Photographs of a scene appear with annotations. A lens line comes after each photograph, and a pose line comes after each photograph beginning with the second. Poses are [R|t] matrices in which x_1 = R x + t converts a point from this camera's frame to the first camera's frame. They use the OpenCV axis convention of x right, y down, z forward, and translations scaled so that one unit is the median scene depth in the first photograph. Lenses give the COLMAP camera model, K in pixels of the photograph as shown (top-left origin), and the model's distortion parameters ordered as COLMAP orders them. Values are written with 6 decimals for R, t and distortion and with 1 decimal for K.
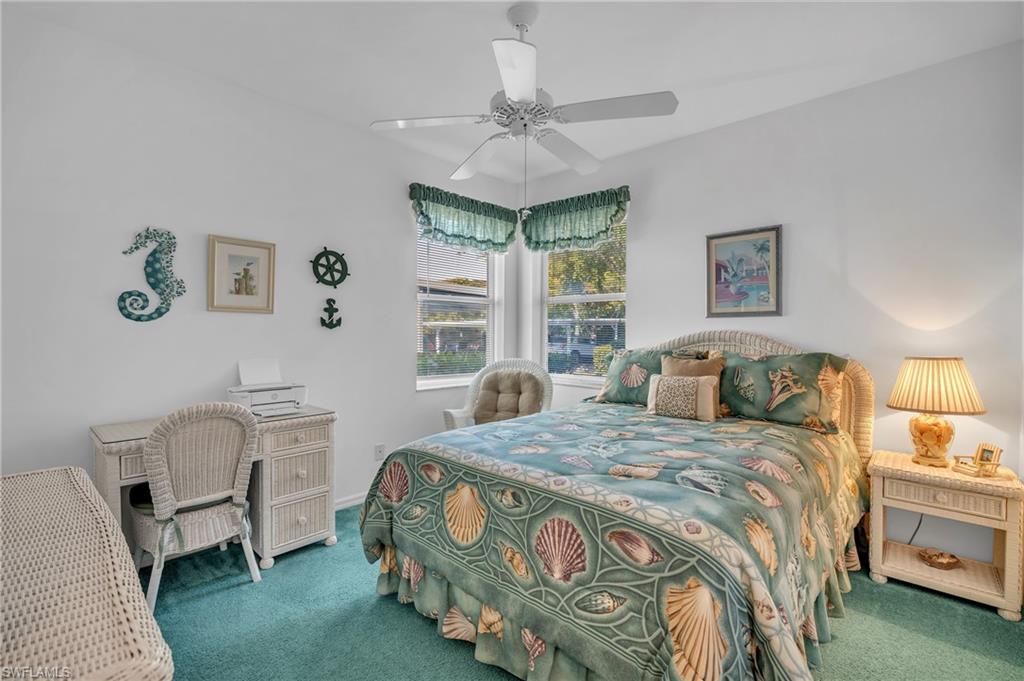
lens RADIAL K [[433.3, 0, 514.4], [0, 433.3, 356.6], [0, 0, 1]] dist [-0.000866, -0.000008]
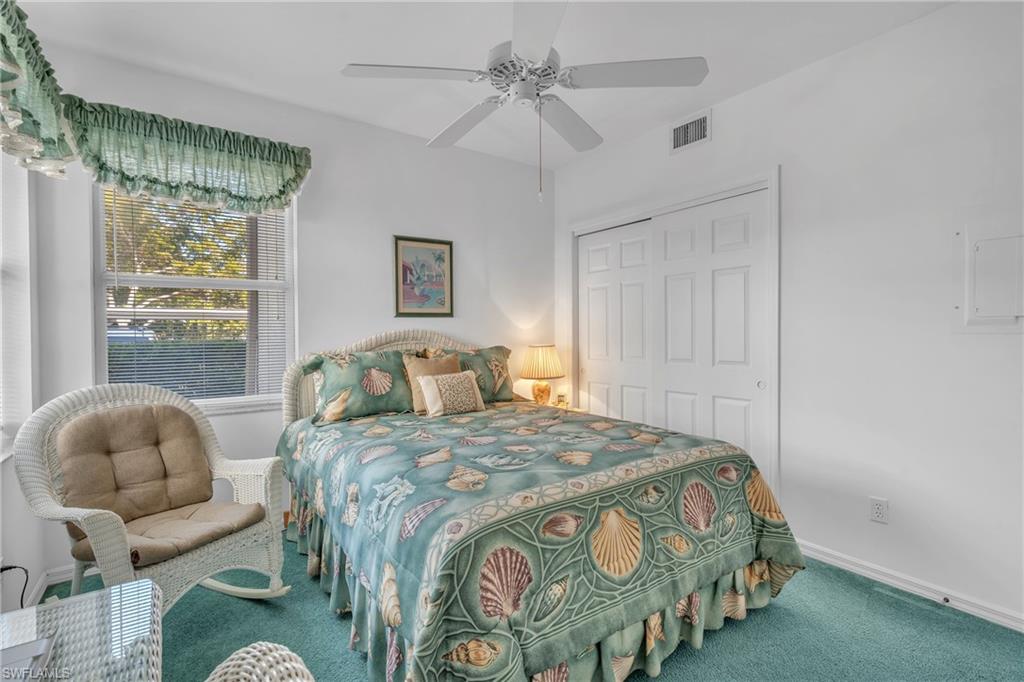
lens RADIAL K [[473.7, 0, 512.9], [0, 473.7, 333.2], [0, 0, 1]] dist [-0.000009, 0.000334]
pose [[0.219317, -0.013006, 0.975567, -0.862419], [0.061509, 0.998106, -0.000521, -0.055101], [-0.973713, 0.060121, 0.219702, 0.771856]]
